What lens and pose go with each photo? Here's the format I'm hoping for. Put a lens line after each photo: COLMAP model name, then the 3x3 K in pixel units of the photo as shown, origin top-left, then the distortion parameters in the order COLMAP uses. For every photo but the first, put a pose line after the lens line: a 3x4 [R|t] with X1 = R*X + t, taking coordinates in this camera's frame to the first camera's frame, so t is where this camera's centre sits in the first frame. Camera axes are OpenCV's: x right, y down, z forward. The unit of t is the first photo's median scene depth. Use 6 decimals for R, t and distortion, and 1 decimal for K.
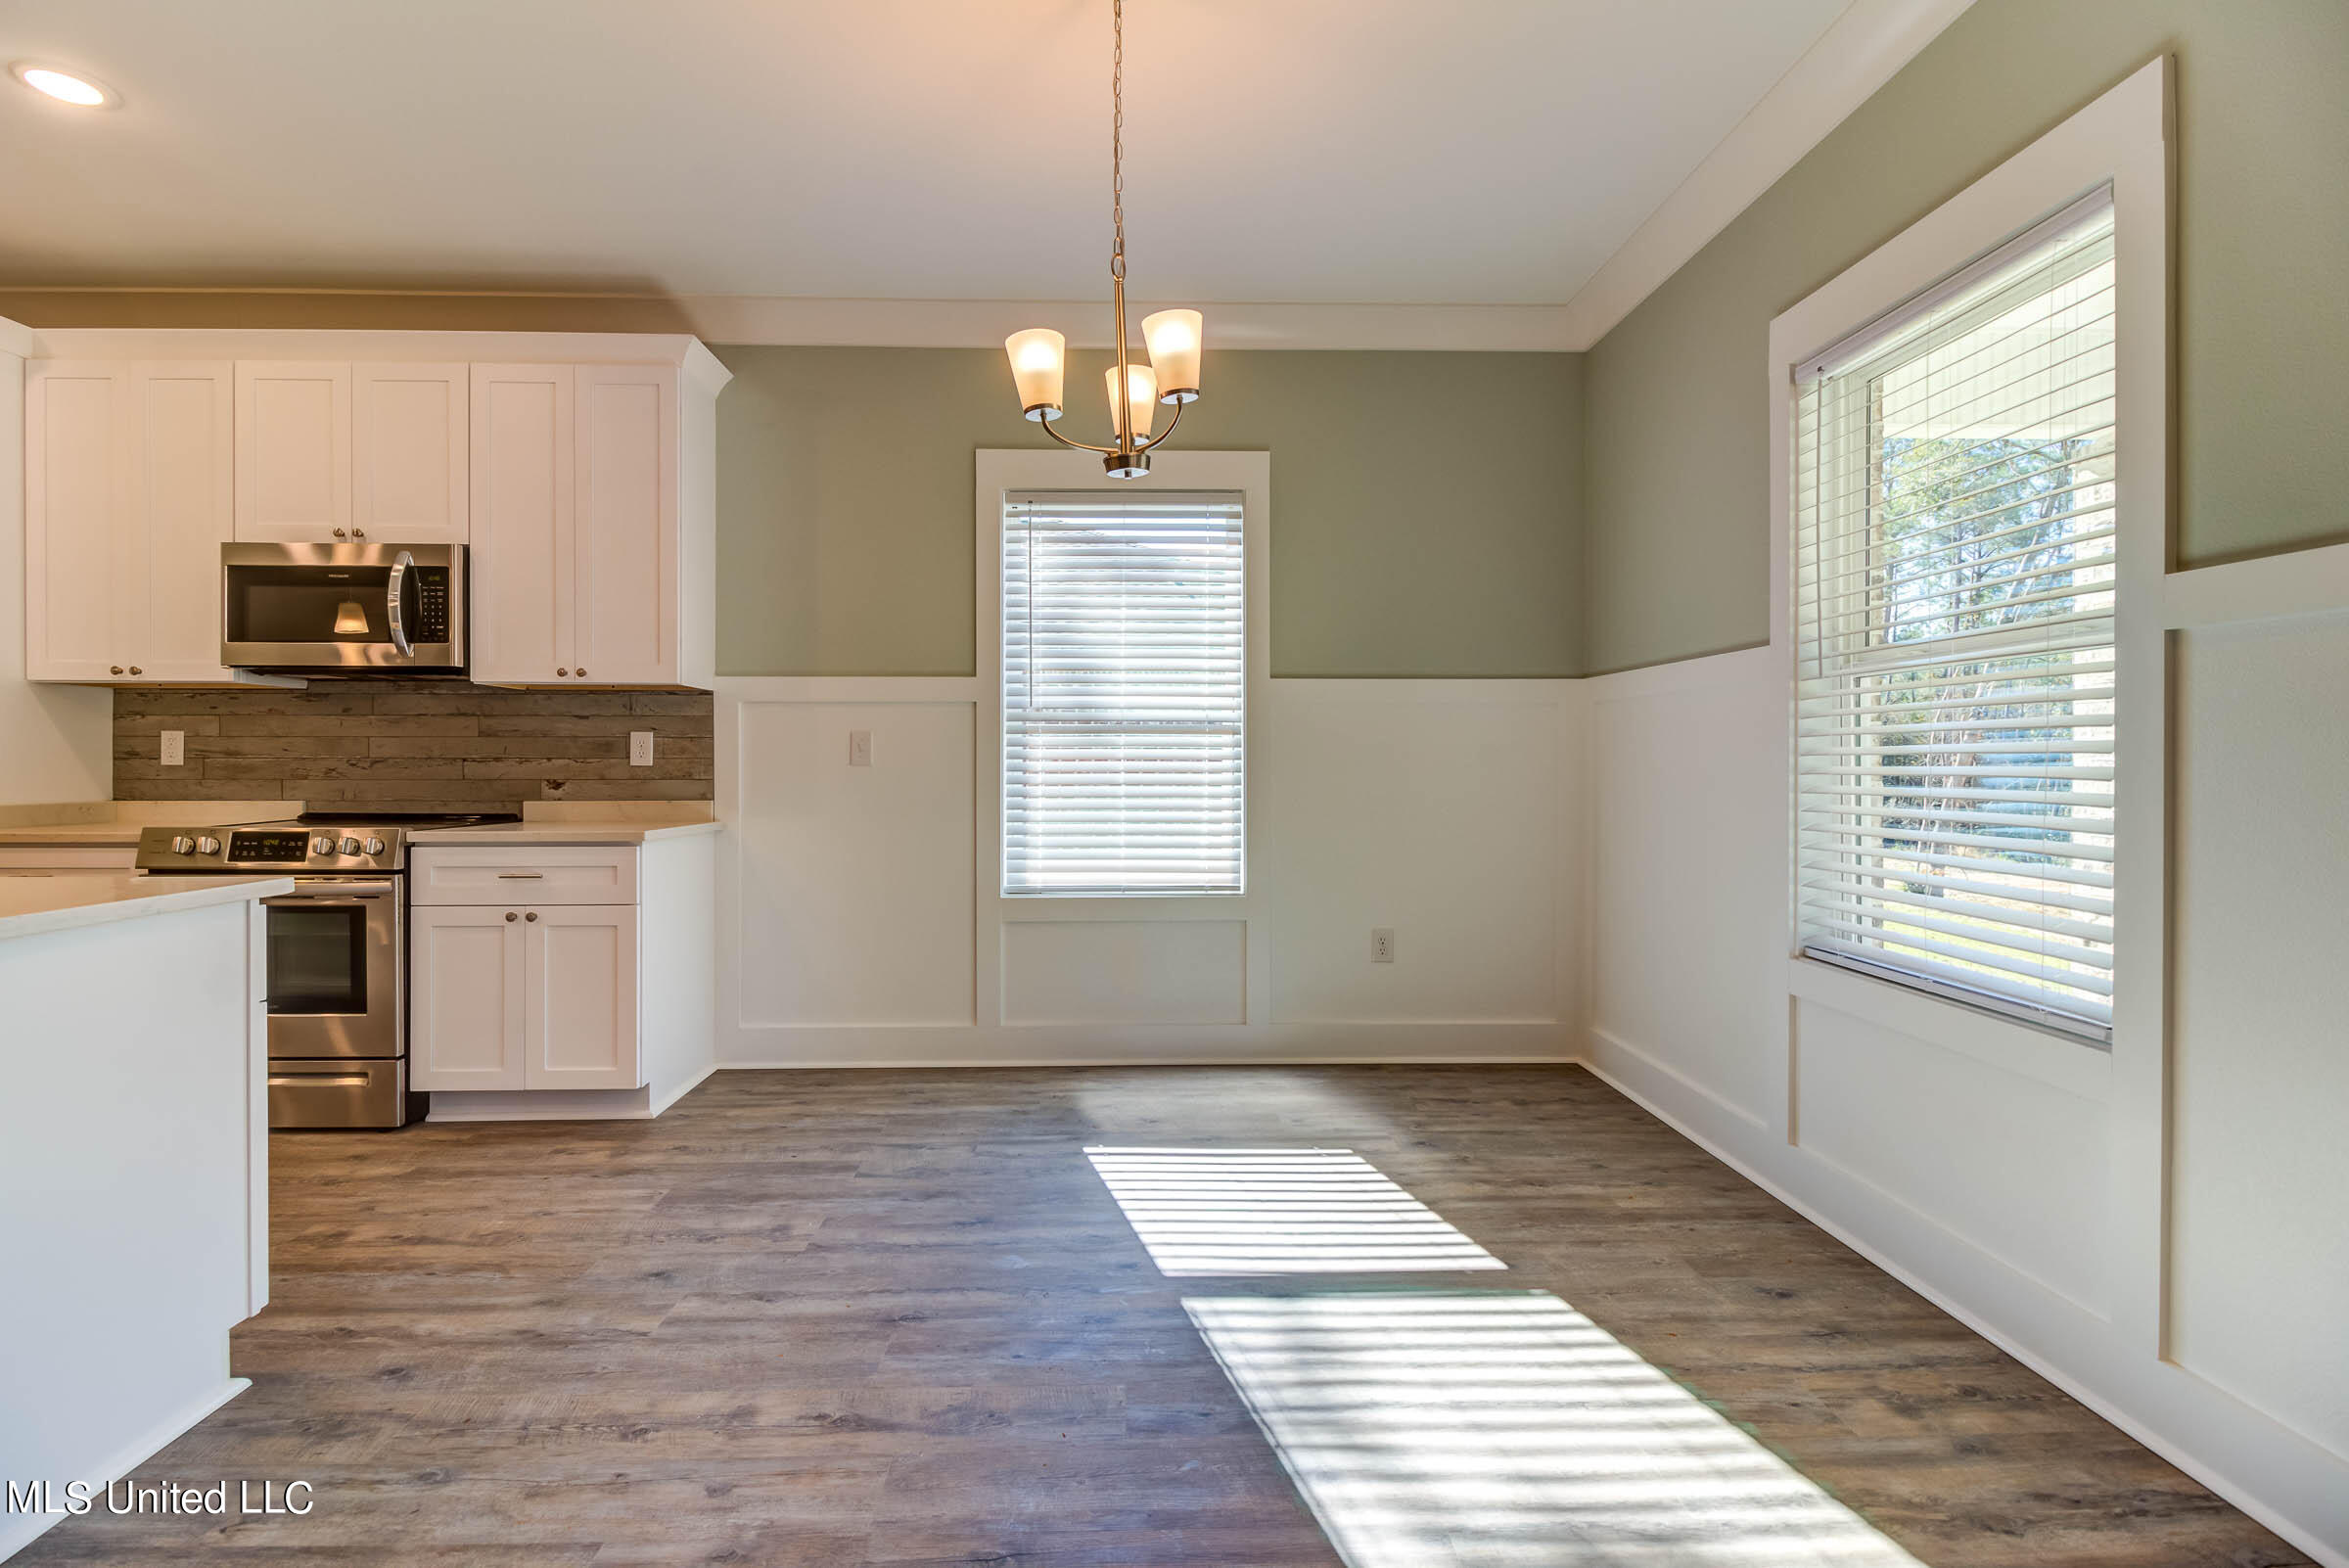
lens RADIAL K [[1070.9, 0, 1159.9], [0, 1070.9, 768.8], [0, 0, 1]] dist [0.019435, -0.013643]
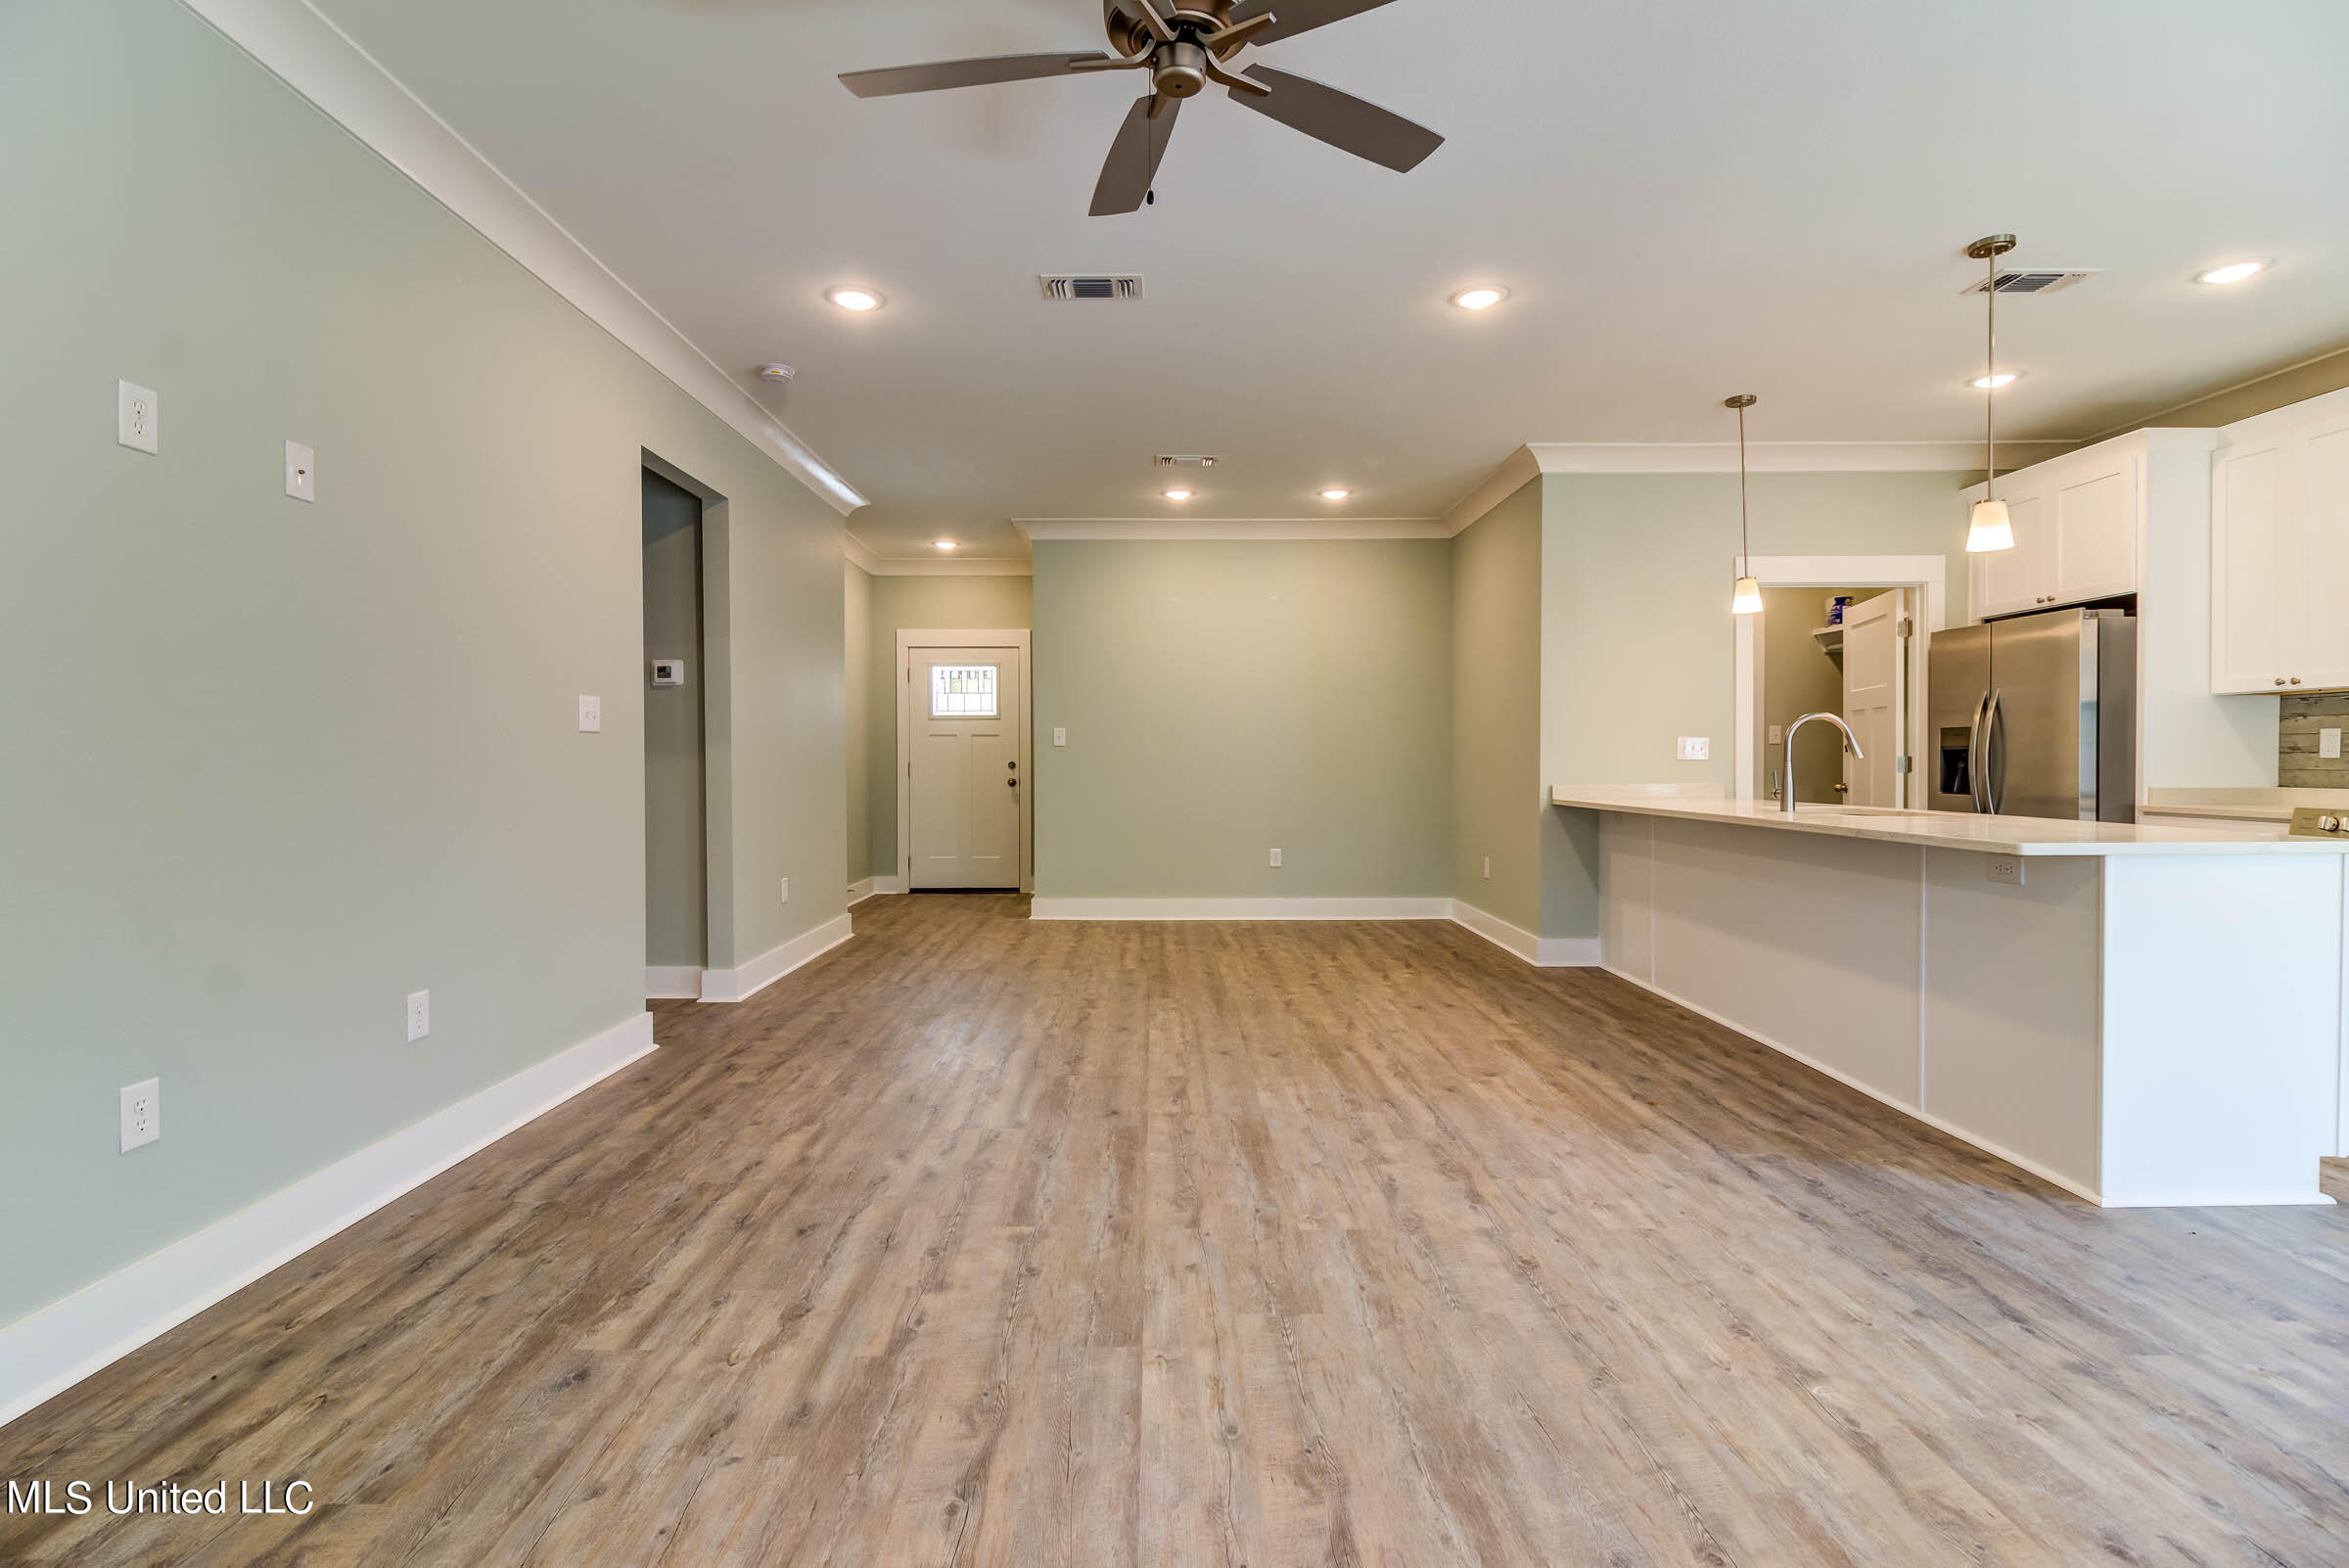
lens RADIAL K [[1070.9, 0, 1157.6], [0, 1070.9, 772.8], [0, 0, 1]] dist [0.019435, -0.013643]
pose [[-0.026202, 0.012745, -0.999575, 0.286088], [-0.005721, 0.999900, 0.012899, 0.004783], [0.999640, 0.006056, -0.026127, -0.243013]]
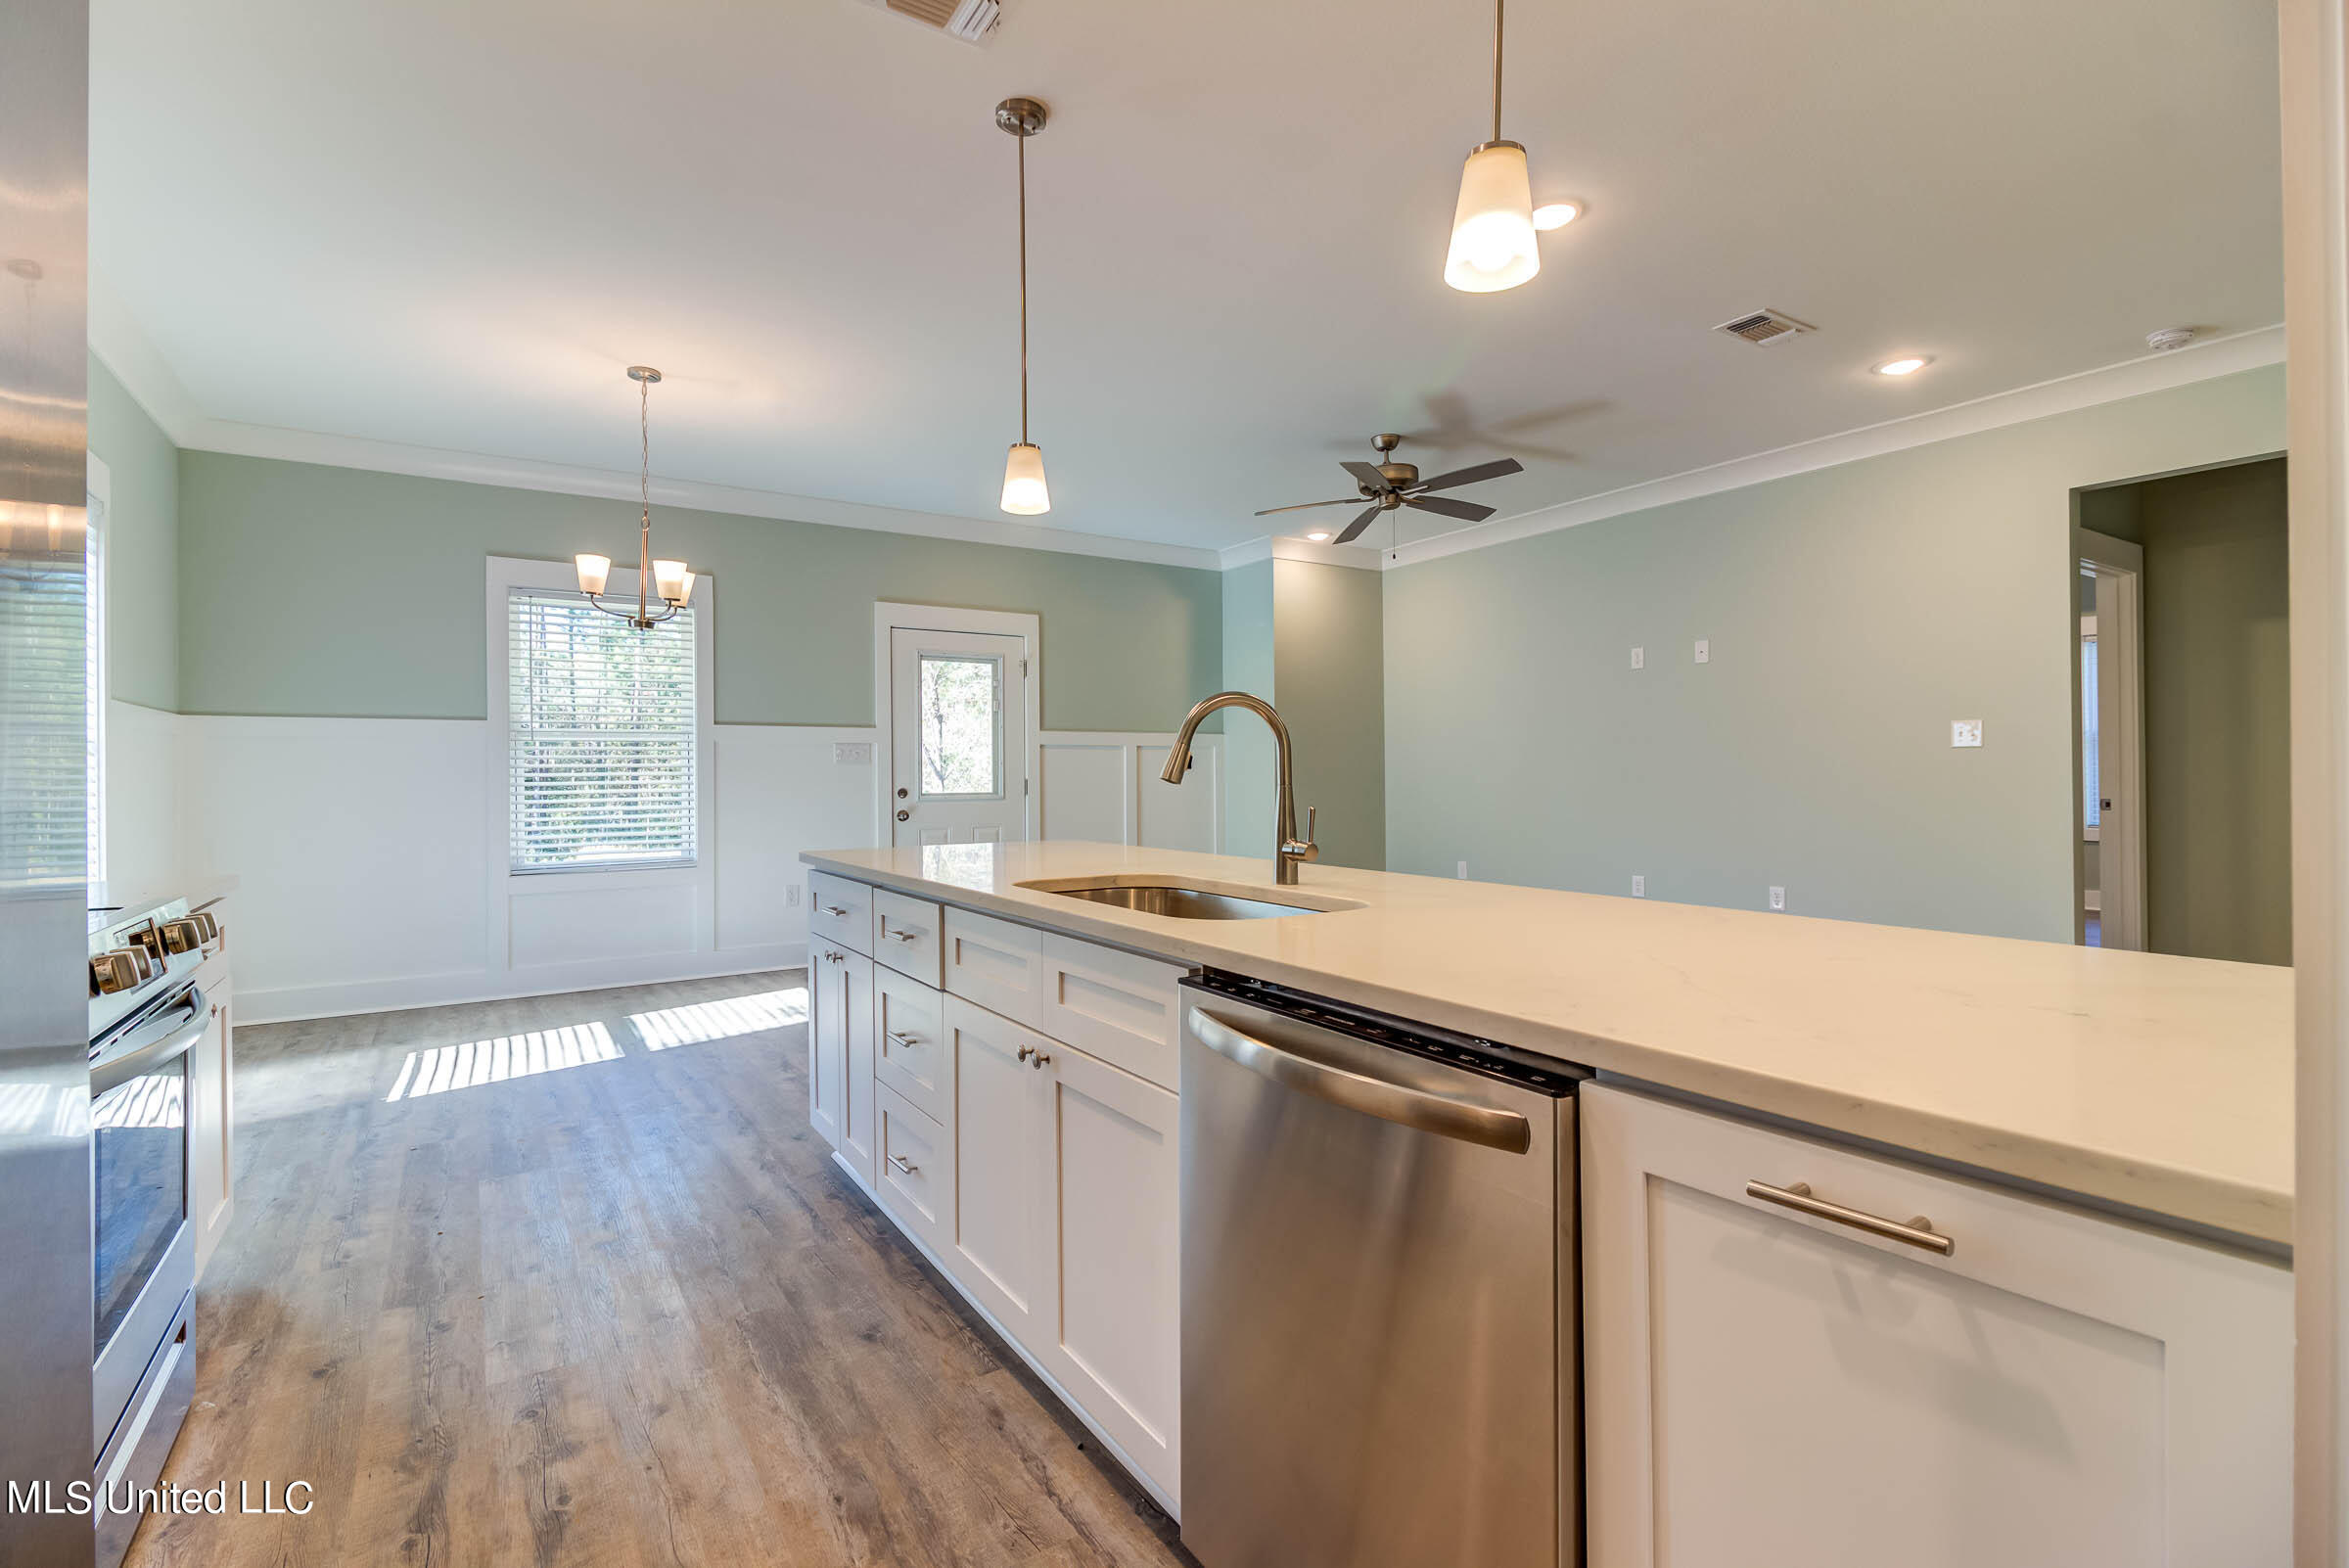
lens RADIAL K [[1070.9, 0, 1157.0], [0, 1070.9, 769.3], [0, 0, 1]] dist [0.019435, -0.013643]
pose [[-0.516653, 0.007544, 0.856162, -1.269954], [0.015859, 0.999874, 0.000760, -0.006398], [-0.856048, 0.013970, -0.516707, 0.715328]]
